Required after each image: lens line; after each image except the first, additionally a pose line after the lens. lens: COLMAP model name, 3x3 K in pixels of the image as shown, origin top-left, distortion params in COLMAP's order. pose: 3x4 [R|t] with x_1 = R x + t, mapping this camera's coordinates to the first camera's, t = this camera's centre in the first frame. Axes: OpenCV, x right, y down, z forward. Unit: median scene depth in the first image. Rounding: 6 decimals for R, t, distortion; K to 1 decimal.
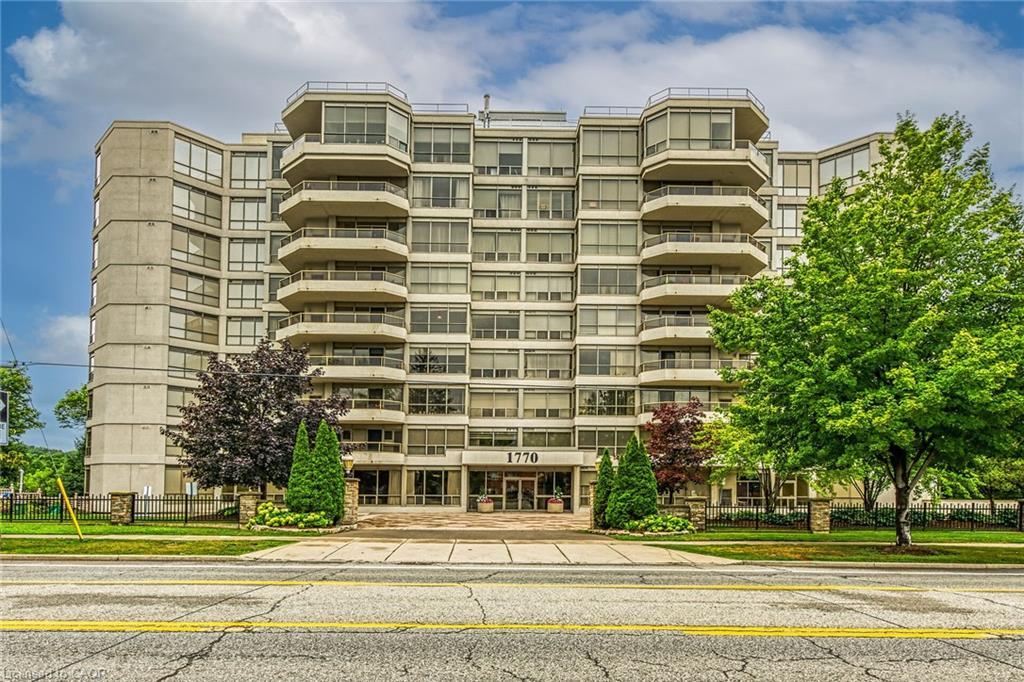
lens RADIAL K [[396.3, 0, 511.9], [0, 396.3, 345.9], [0, 0, 1]] dist [-0.000848, -0.000052]
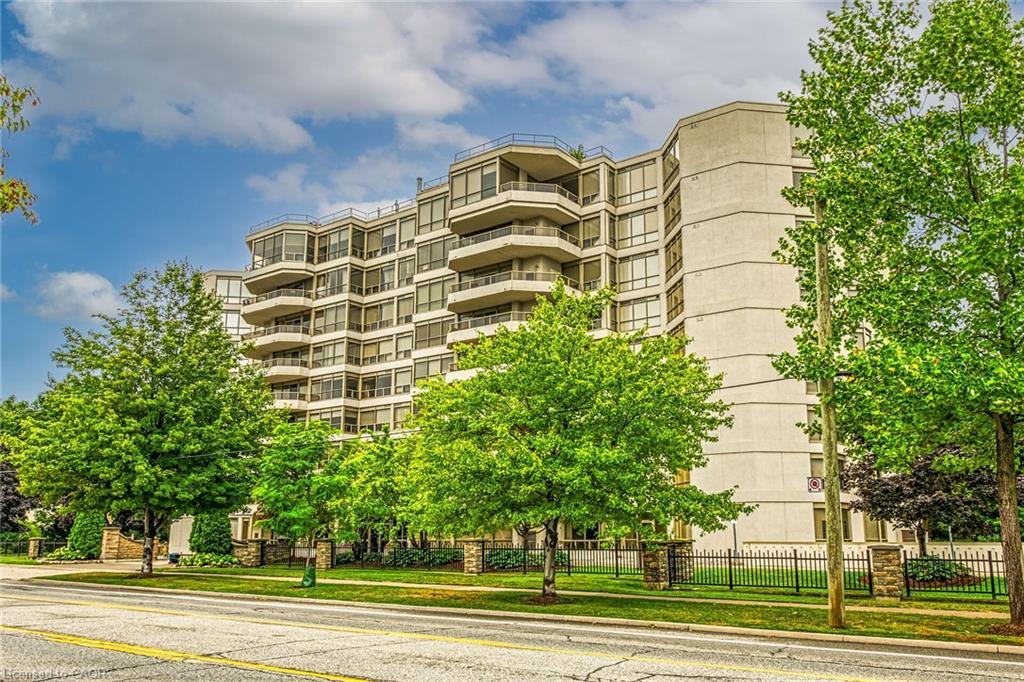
lens RADIAL K [[414.7, 0, 513.9], [0, 414.7, 334.7], [0, 0, 1]] dist [-0.011832, -0.000345]
pose [[0.923637, -0.176166, -0.340381, 0.799275], [0.139124, 0.981634, -0.130532, 0.017253], [0.357125, 0.073209, 0.931183, 0.014028]]
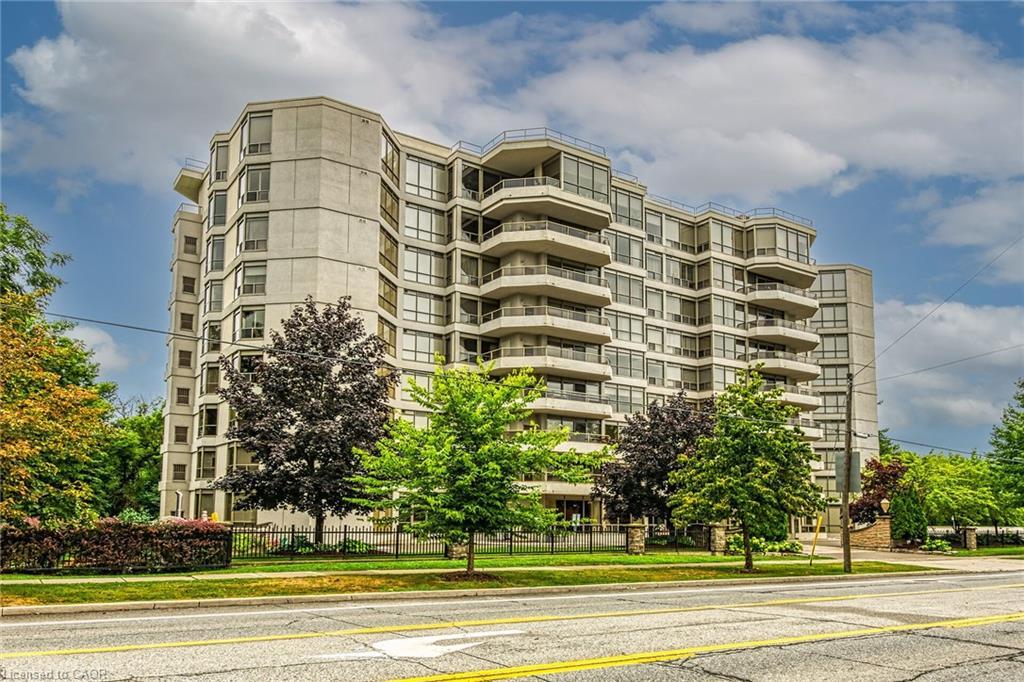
lens RADIAL K [[414.7, 0, 513.9], [0, 414.7, 334.7], [0, 0, 1]] dist [-0.011832, -0.000345]
pose [[0.935519, 0.141959, 0.323500, -0.844499], [-0.120315, 0.988998, -0.086062, -0.008764], [-0.332159, 0.041590, 0.942306, -0.001897]]
